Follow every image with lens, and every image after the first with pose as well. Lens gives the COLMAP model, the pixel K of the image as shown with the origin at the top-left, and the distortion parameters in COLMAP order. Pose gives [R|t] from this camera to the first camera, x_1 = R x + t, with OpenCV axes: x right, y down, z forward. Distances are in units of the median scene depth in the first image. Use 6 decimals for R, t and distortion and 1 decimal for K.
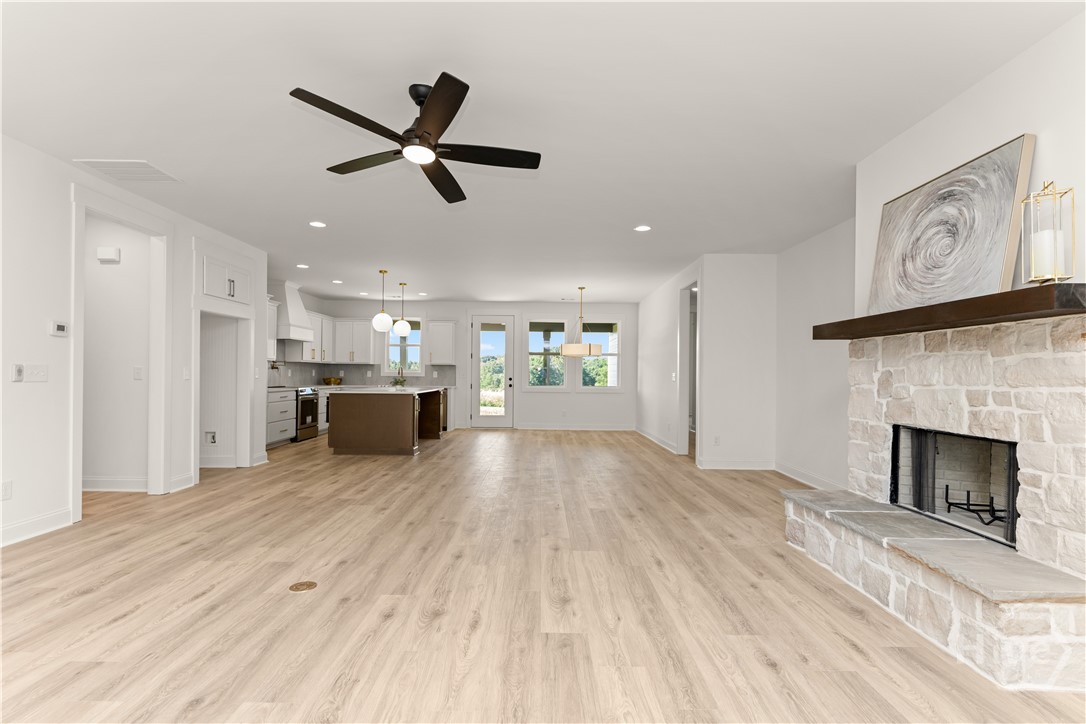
lens RADIAL K [[521.8, 0, 539.0], [0, 521.8, 371.5], [0, 0, 1]] dist [0.003259, -0.001382]
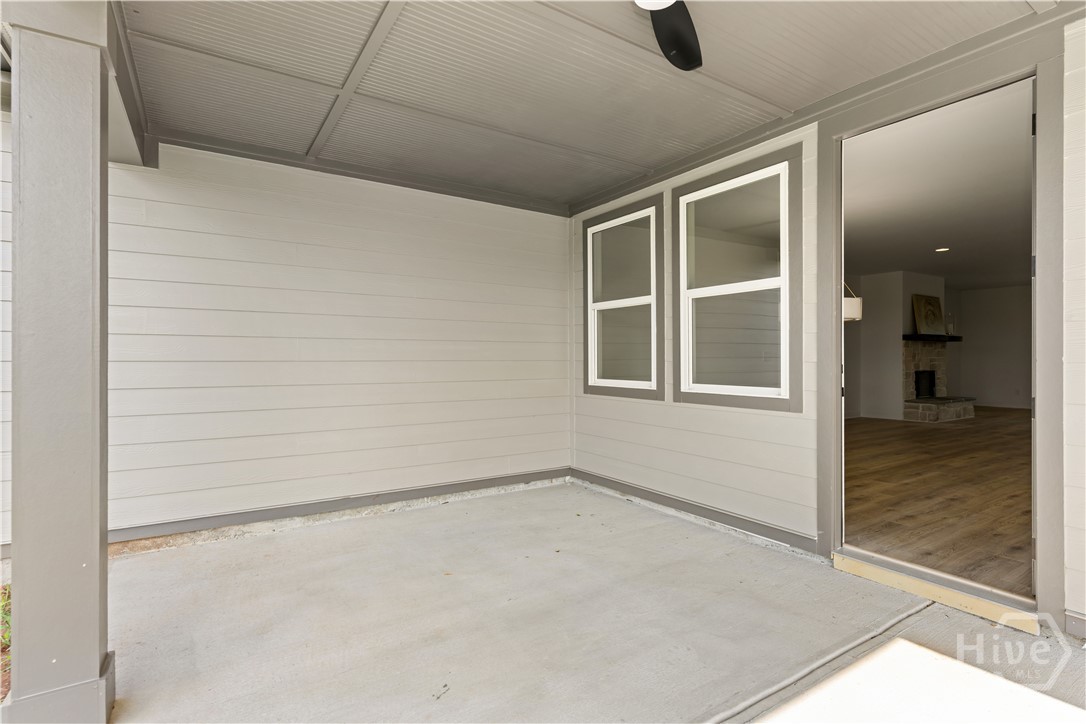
lens RADIAL K [[521.8, 0, 543.5], [0, 521.8, 365.7], [0, 0, 1]] dist [0.003259, -0.001382]
pose [[-0.534105, -0.014483, 0.845294, -0.688473], [-0.008155, 0.999895, 0.011980, 0.052195], [-0.845379, -0.000495, -0.534167, 4.338174]]
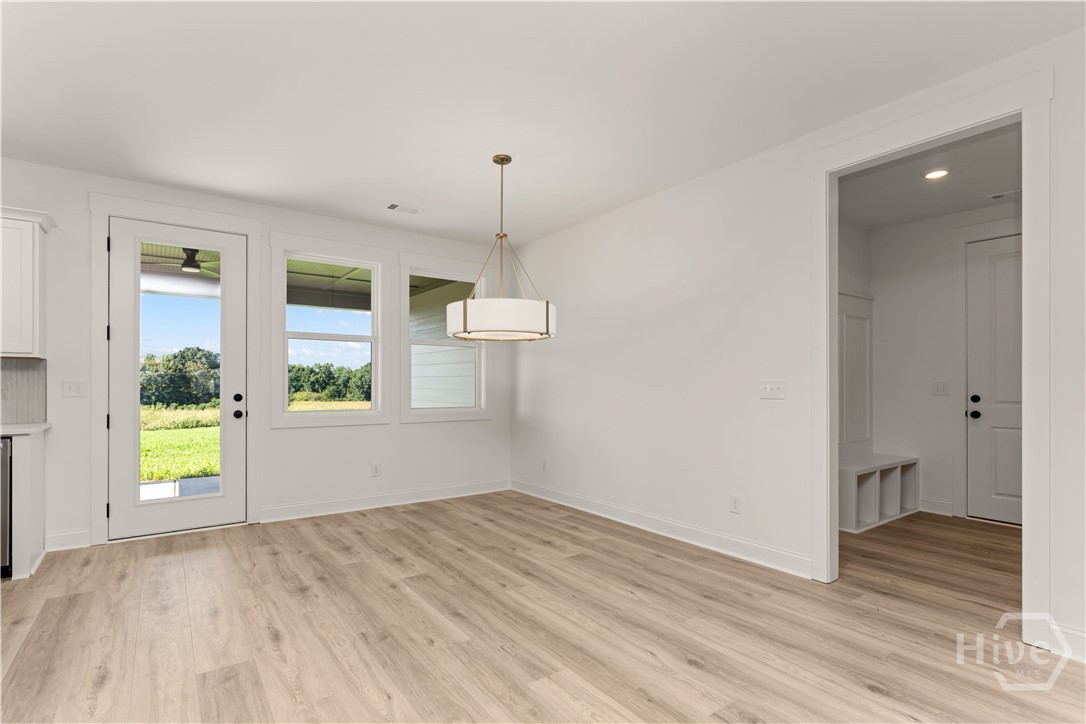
lens RADIAL K [[521.8, 0, 539.7], [0, 521.8, 378.4], [0, 0, 1]] dist [0.003259, -0.001382]
pose [[0.809298, -0.004143, 0.587384, -0.342637], [0.004573, 0.999989, 0.000753, 0.004335], [-0.587381, 0.002077, 0.809308, 1.864033]]
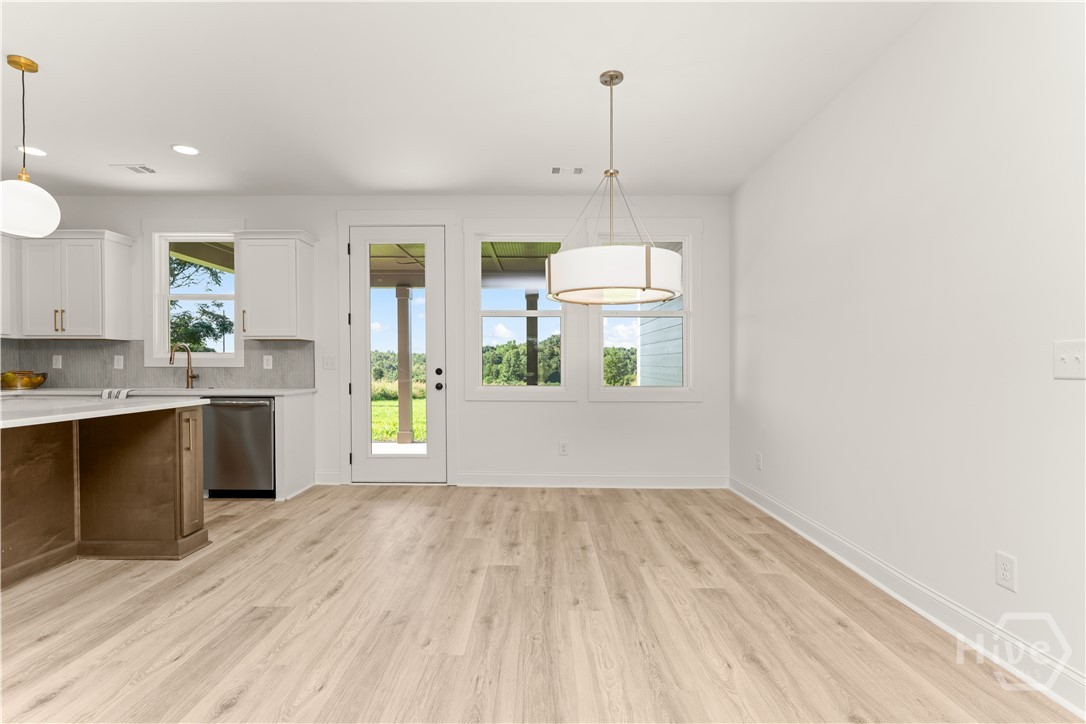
lens RADIAL K [[521.8, 0, 532.1], [0, 521.8, 364.7], [0, 0, 1]] dist [0.003259, -0.001382]
pose [[0.999820, -0.009834, -0.016234, 0.101271], [0.009924, 0.999936, 0.005429, 0.025569], [0.016179, -0.005589, 0.999853, 1.902686]]
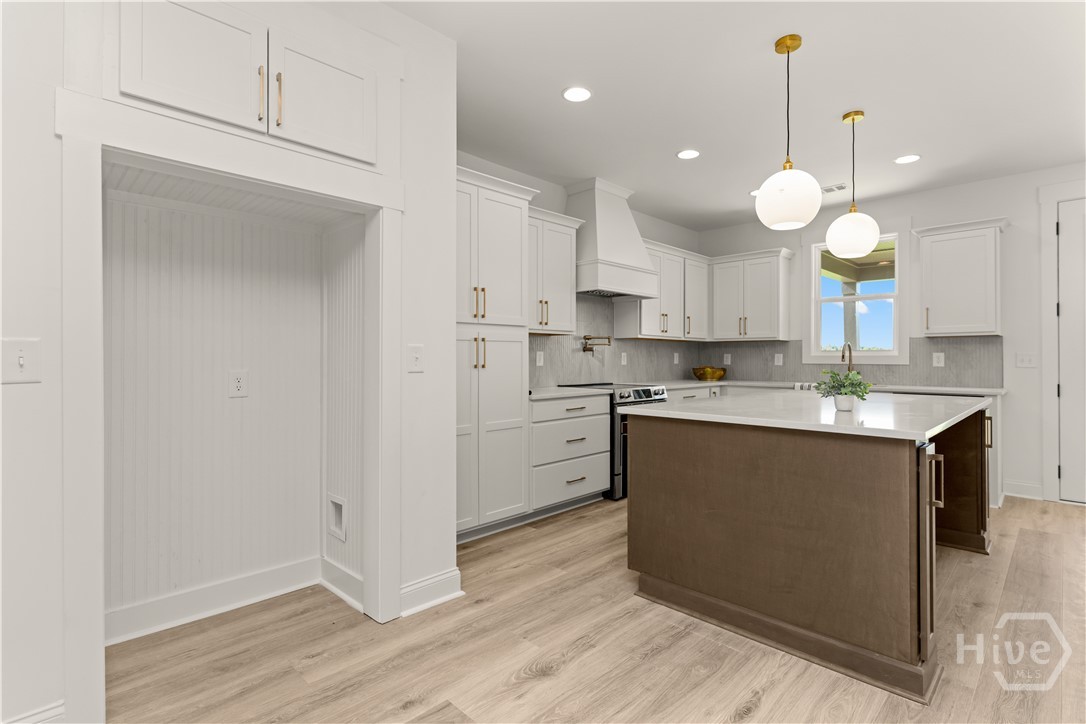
lens RADIAL K [[521.8, 0, 546.6], [0, 521.8, 353.6], [0, 0, 1]] dist [0.003259, -0.001382]
pose [[0.712020, -0.018991, -0.701902, -0.428145], [0.010828, 0.999812, -0.016067, 0.014591], [0.702075, 0.003840, 0.712092, 1.591694]]
